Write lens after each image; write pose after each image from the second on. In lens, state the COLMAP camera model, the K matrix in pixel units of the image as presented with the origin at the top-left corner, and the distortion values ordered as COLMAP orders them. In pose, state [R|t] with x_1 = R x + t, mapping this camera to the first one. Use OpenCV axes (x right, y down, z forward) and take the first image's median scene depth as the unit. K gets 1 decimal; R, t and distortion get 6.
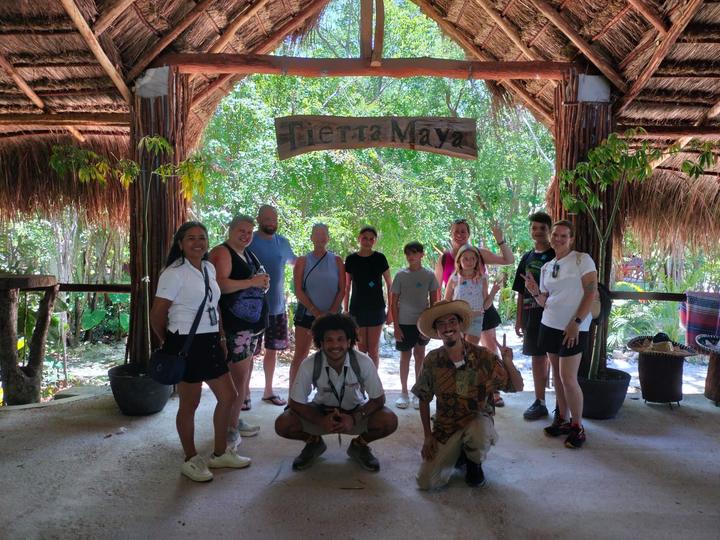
lens RADIAL K [[531.5, 0, 361.8], [0, 531.5, 271.4], [0, 0, 1]] dist [0.051476, -0.036355]
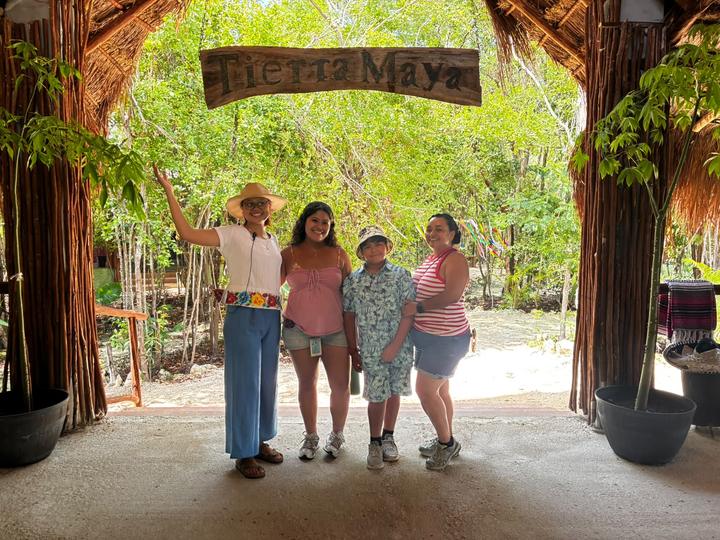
lens RADIAL K [[543.3, 0, 361.6], [0, 543.3, 273.7], [0, 0, 1]] dist [0.072714, -0.092069]
pose [[0.999946, -0.010202, 0.001725, 0.050202], [0.010130, 0.999243, 0.037554, -0.011519], [-0.002107, -0.037535, 0.999293, 0.247981]]
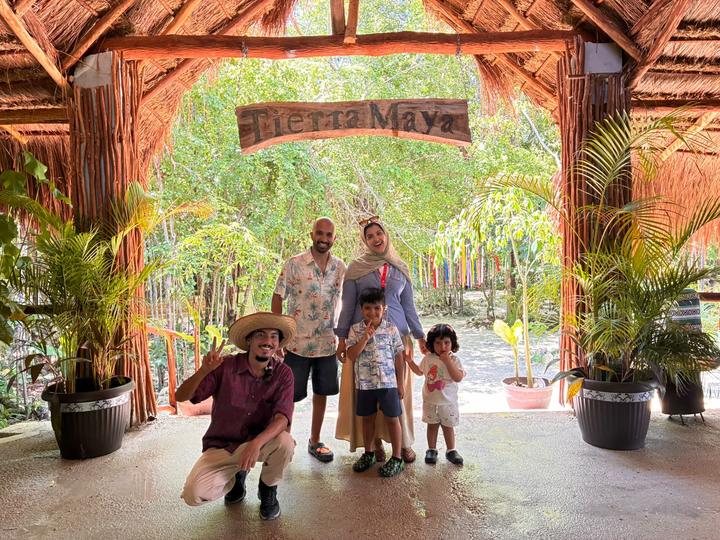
lens RADIAL K [[544.3, 0, 360.0], [0, 544.3, 270.0], [0, 0, 1]] dist [0.057283, -0.072310]
pose [[0.999371, -0.033852, -0.010564, 0.039297], [0.033637, 0.999235, -0.019949, 0.002988], [0.011231, 0.019581, 0.999745, 0.117280]]
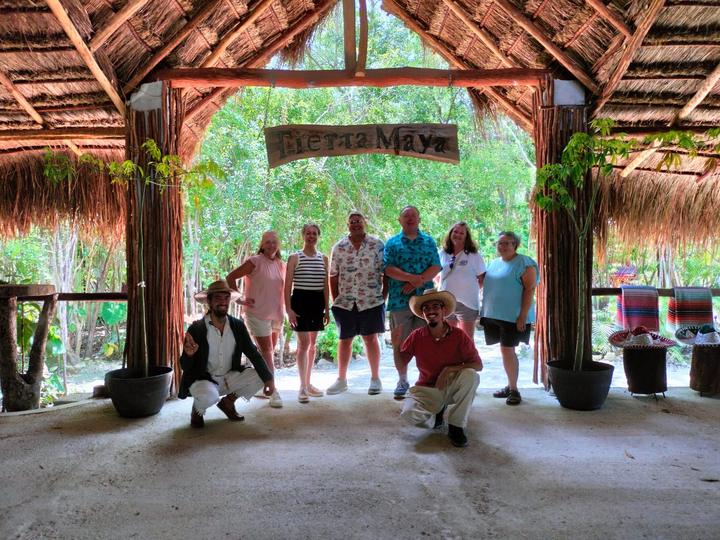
lens RADIAL K [[531.5, 0, 361.8], [0, 531.5, 271.4], [0, 0, 1]] dist [0.051476, -0.036355]
pose [[0.999741, -0.022748, -0.001002, 0.021805], [0.022699, 0.999126, -0.035102, 0.033552], [0.001799, 0.035070, 0.999383, -0.030665]]
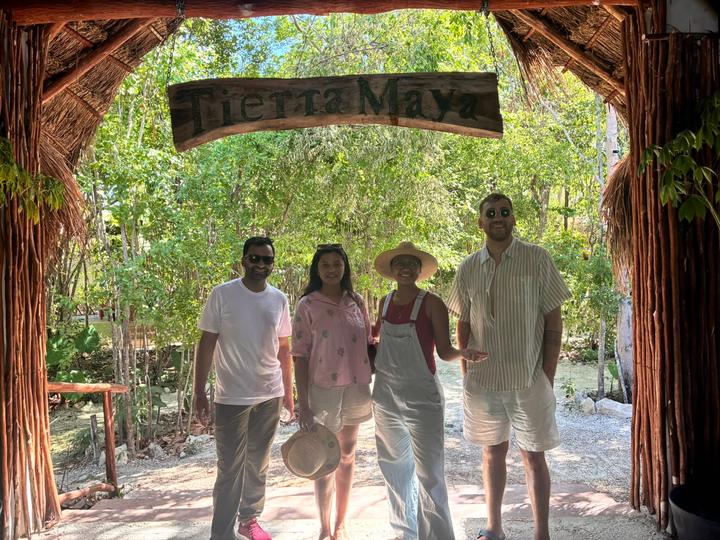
lens RADIAL K [[544.3, 0, 360.0], [0, 544.3, 270.0], [0, 0, 1]] dist [0.057283, -0.072310]
pose [[0.998944, -0.035565, -0.029084, 0.068064], [0.034212, 0.998367, -0.045747, -0.037920], [0.030663, 0.044704, 0.998530, 0.385975]]
